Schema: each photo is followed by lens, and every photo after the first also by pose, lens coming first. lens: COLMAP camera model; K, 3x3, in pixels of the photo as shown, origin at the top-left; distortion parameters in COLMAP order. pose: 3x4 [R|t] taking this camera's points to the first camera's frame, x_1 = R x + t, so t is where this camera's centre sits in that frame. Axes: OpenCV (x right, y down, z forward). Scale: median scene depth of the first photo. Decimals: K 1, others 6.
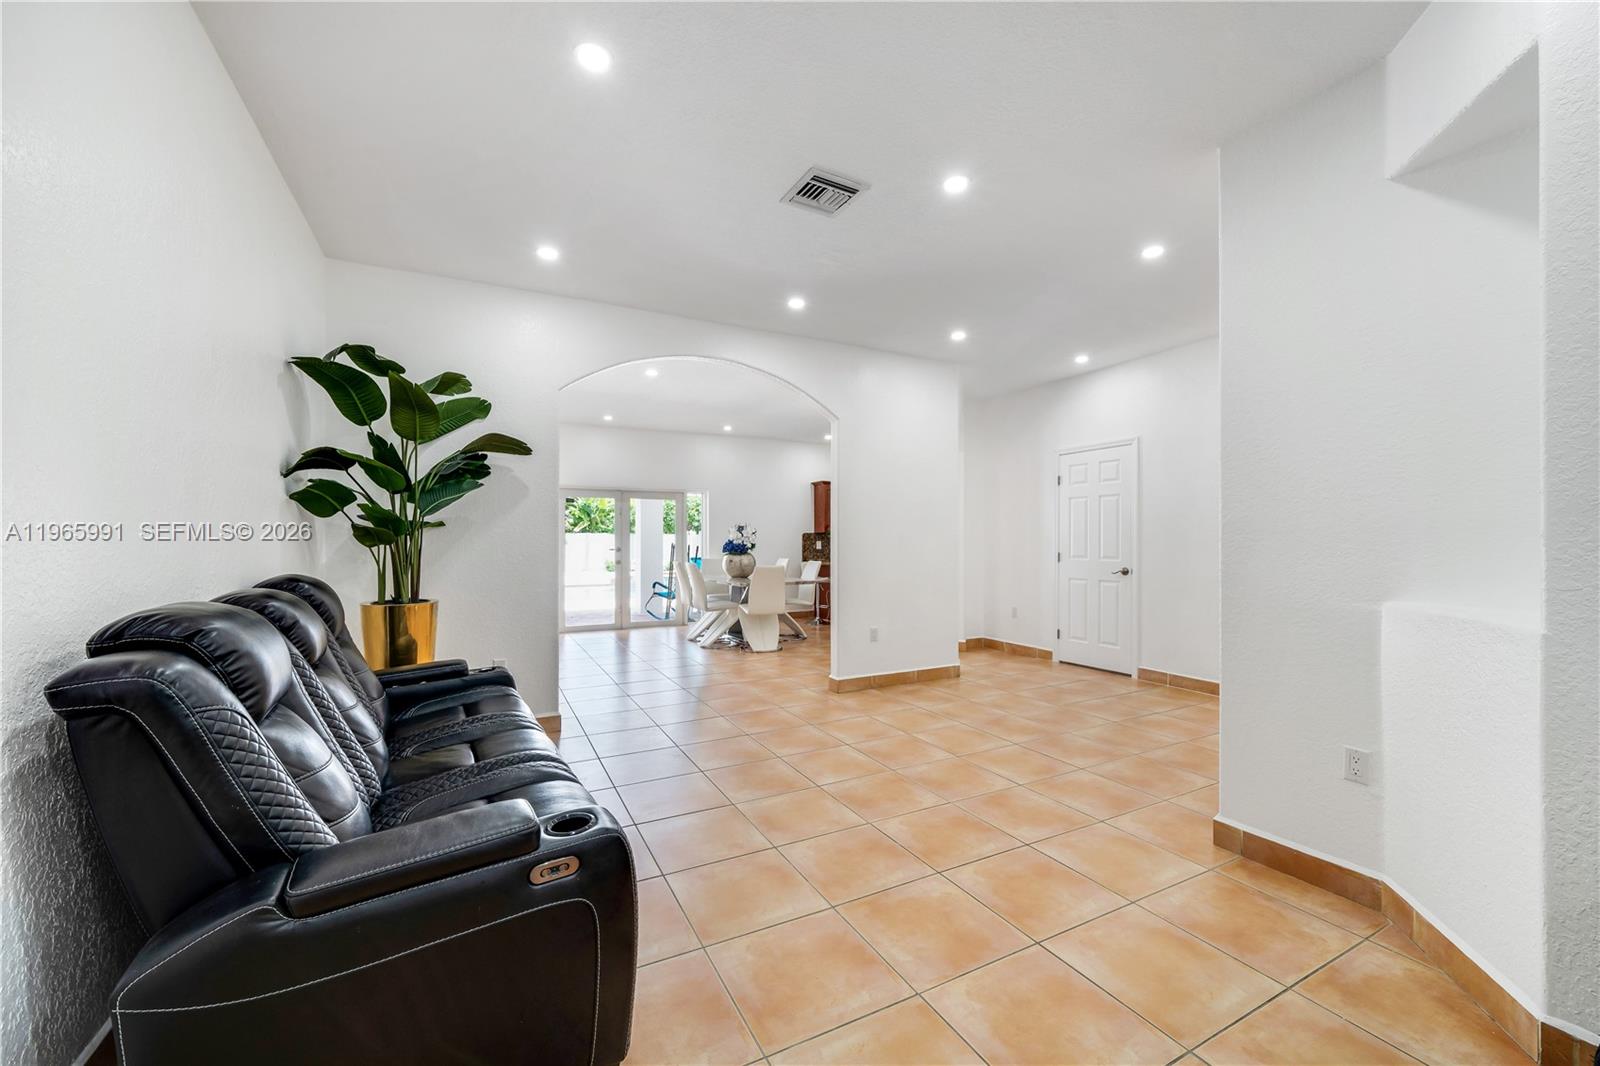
lens RADIAL K [[623.4, 0, 800.0], [0, 623.4, 533.0], [0, 0, 1]] dist [0.000385, 0.000038]
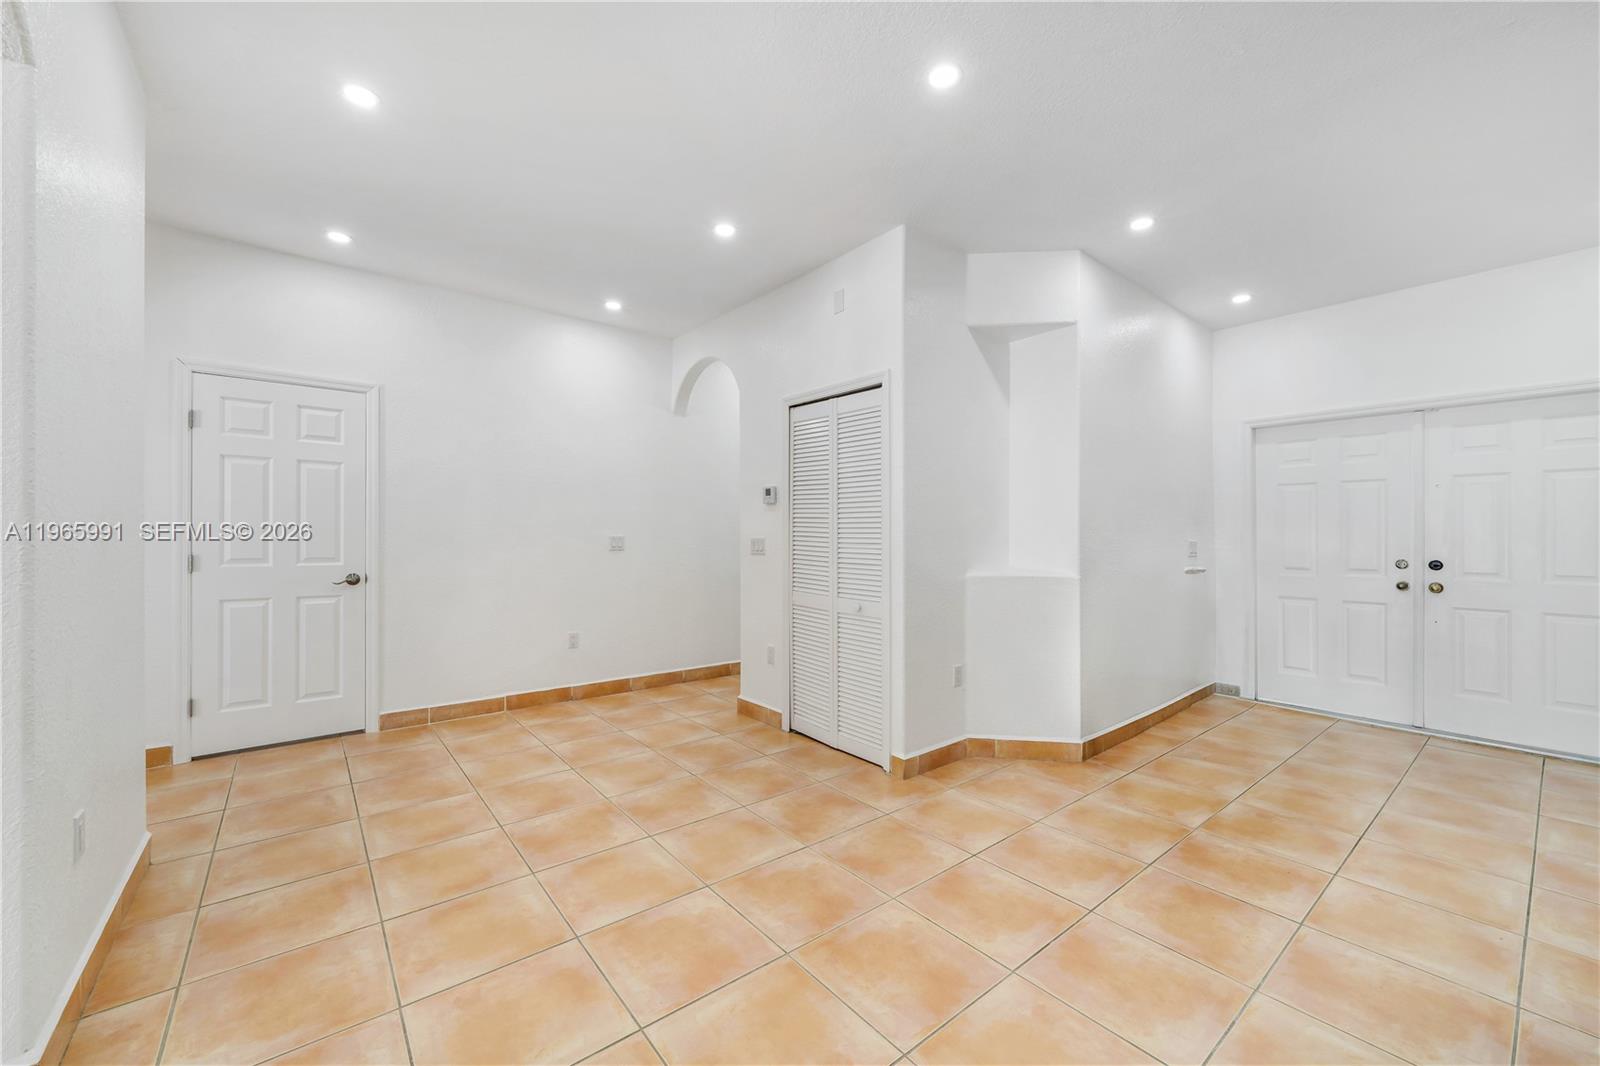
lens RADIAL K [[623.4, 0, 800.0], [0, 623.4, 533.0], [0, 0, 1]] dist [0.000385, 0.000038]
pose [[-0.206115, 0.006476, 0.978506, -0.348180], [-0.019221, 0.999758, -0.010666, 0.013933], [-0.978339, -0.021006, -0.205941, 0.983794]]
